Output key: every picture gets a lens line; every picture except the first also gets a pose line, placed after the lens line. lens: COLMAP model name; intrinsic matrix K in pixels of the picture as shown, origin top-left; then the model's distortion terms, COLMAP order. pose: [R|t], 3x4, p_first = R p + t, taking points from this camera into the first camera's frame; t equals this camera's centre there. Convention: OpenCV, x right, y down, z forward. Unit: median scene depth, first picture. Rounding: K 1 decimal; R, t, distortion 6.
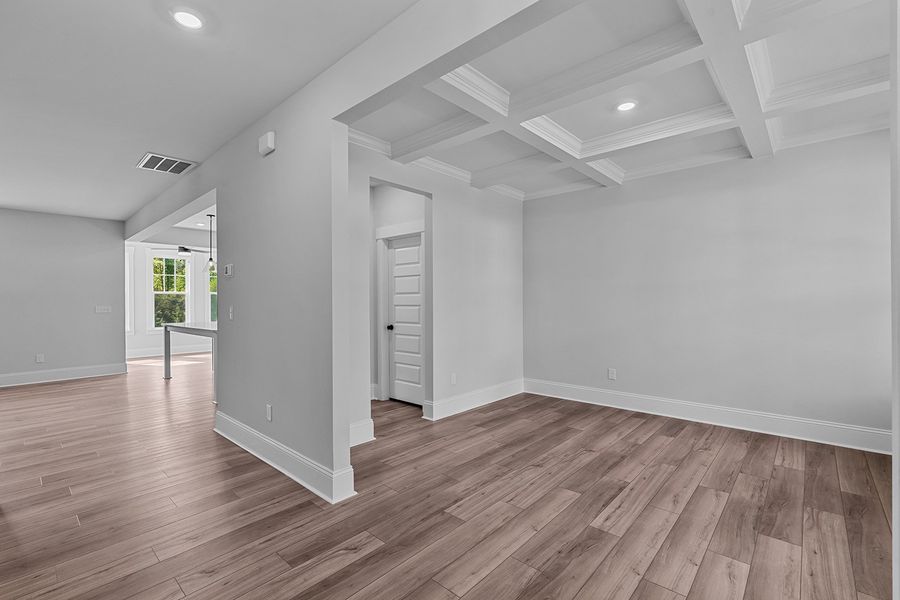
lens RADIAL K [[403.1, 0, 451.0], [0, 403.1, 301.1], [0, 0, 1]] dist [-0.000614, -0.000289]
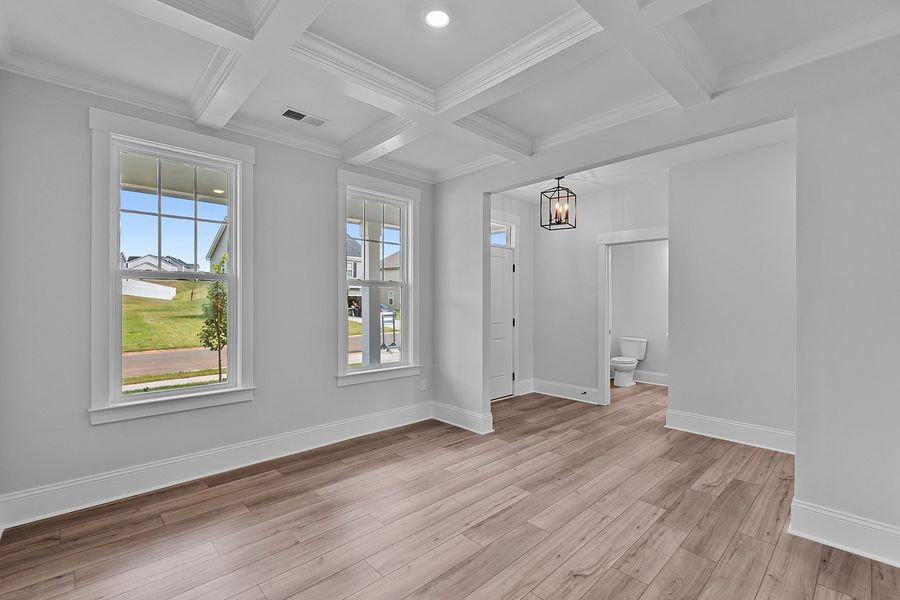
lens RADIAL K [[403.1, 0, 451.0], [0, 403.1, 301.1], [0, 0, 1]] dist [-0.000614, -0.000289]
pose [[-0.997062, 0.003484, 0.076516, 0.320529], [0.003421, 0.999994, -0.000957, -0.017306], [-0.076519, -0.000693, -0.997068, 1.458179]]
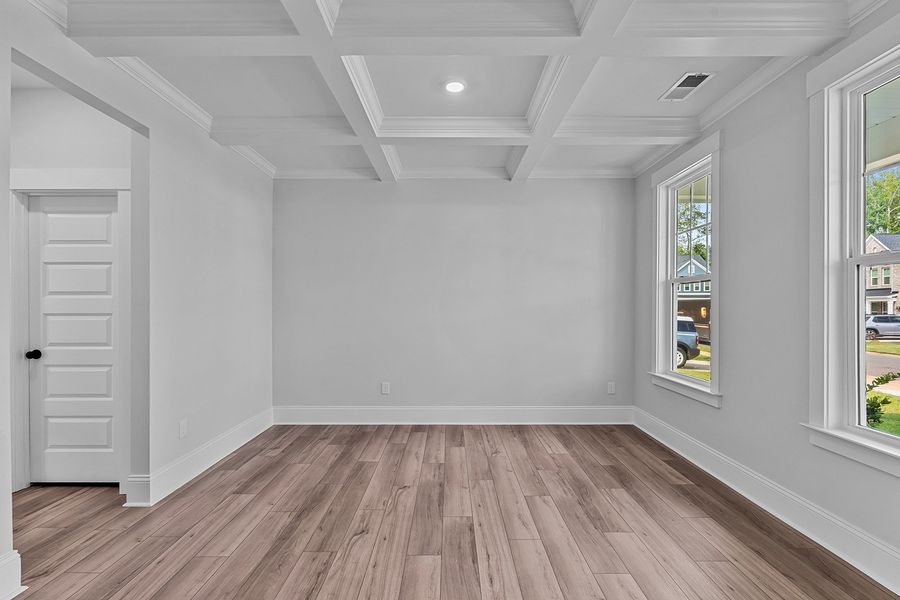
lens RADIAL K [[403.8, 0, 451.4], [0, 403.8, 308.1], [0, 0, 1]] dist [-0.002758, -0.000129]
pose [[0.741027, 0.002415, 0.671471, -0.141264], [-0.003822, 0.999993, 0.000622, -0.000647], [-0.671464, -0.003027, 0.741031, 0.308458]]
